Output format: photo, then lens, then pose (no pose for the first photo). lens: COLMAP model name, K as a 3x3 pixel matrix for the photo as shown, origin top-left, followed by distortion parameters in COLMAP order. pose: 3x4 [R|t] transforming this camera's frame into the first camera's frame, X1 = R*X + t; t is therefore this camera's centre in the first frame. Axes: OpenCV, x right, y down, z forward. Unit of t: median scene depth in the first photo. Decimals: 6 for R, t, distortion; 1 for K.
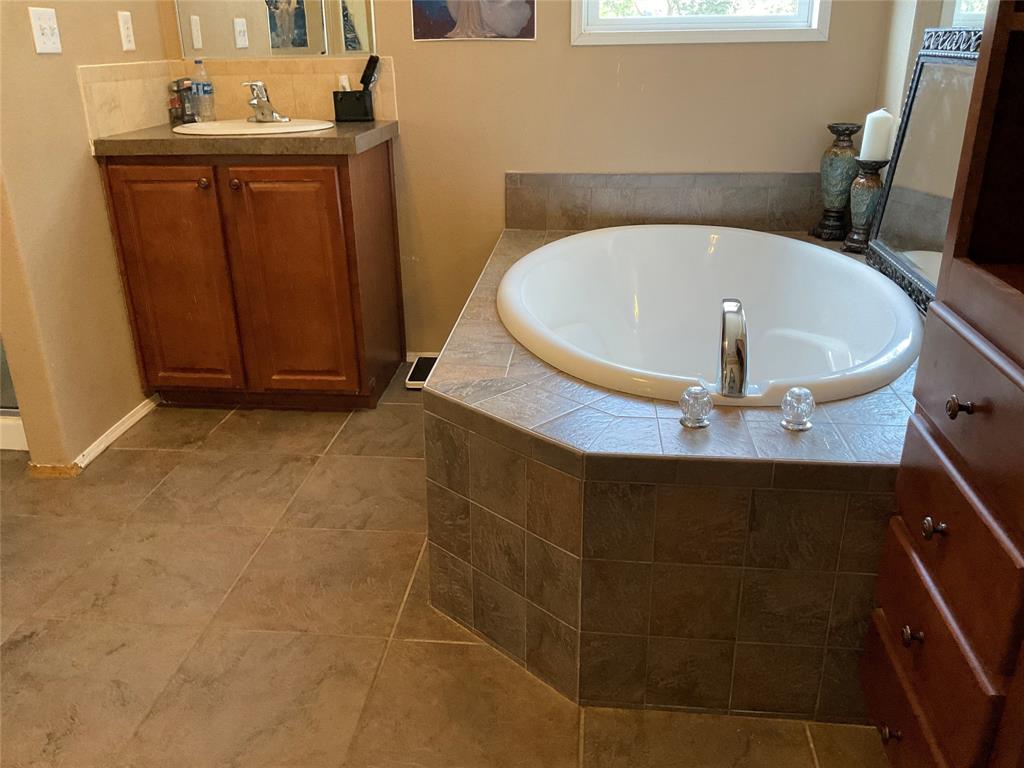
lens RADIAL K [[853.0, 0, 512.0], [0, 853.0, 384.0], [0, 0, 1]] dist [0.125537, -0.240023]
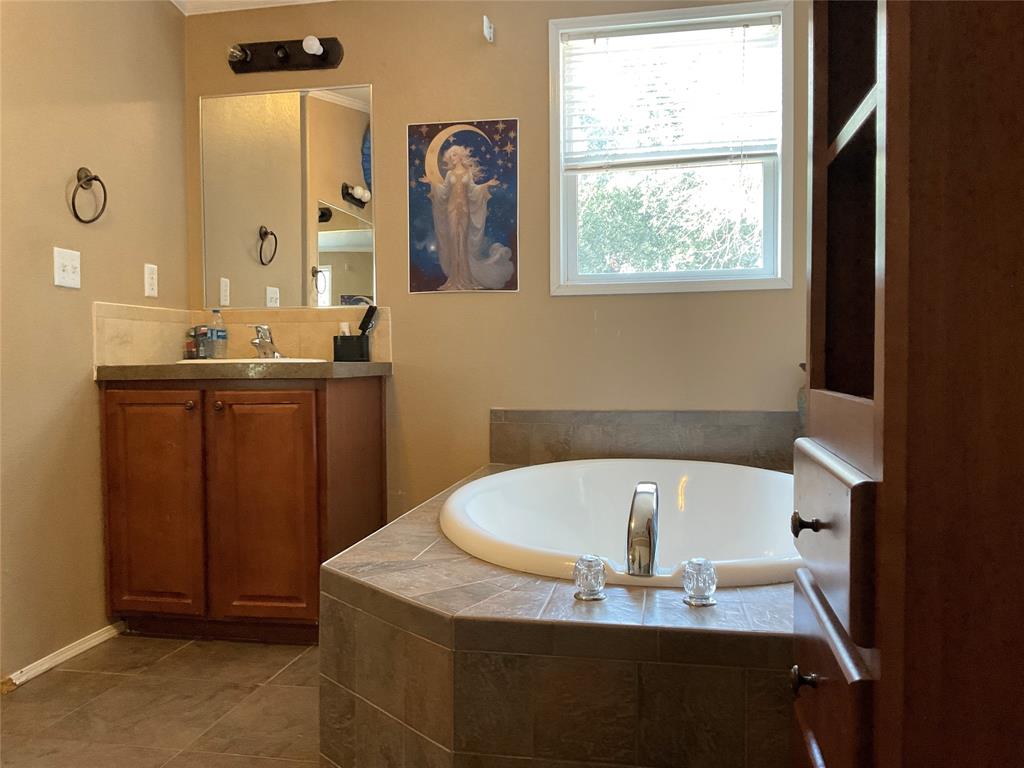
lens RADIAL K [[856.0, 0, 512.0], [0, 856.0, 384.0], [0, 0, 1]] dist [0.046868, -0.084739]
pose [[0.996412, 0.007813, -0.084278, 0.119053], [-0.036255, 0.939153, -0.341580, 0.084773], [0.076482, 0.343409, 0.936067, 0.038949]]
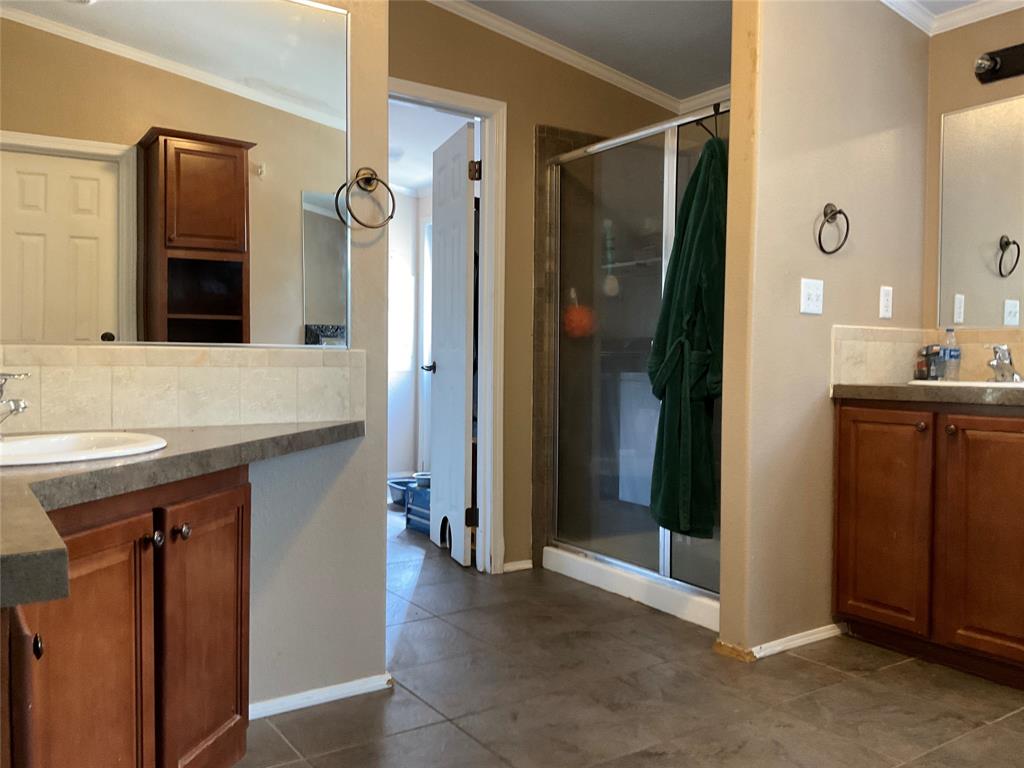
lens RADIAL K [[856.0, 0, 512.0], [0, 856.0, 384.0], [0, 0, 1]] dist [0.046868, -0.084739]
pose [[0.644788, 0.042696, -0.763168, 0.123064], [-0.303201, 0.930814, -0.204094, 0.086073], [0.701654, 0.362991, 0.613123, -0.024137]]
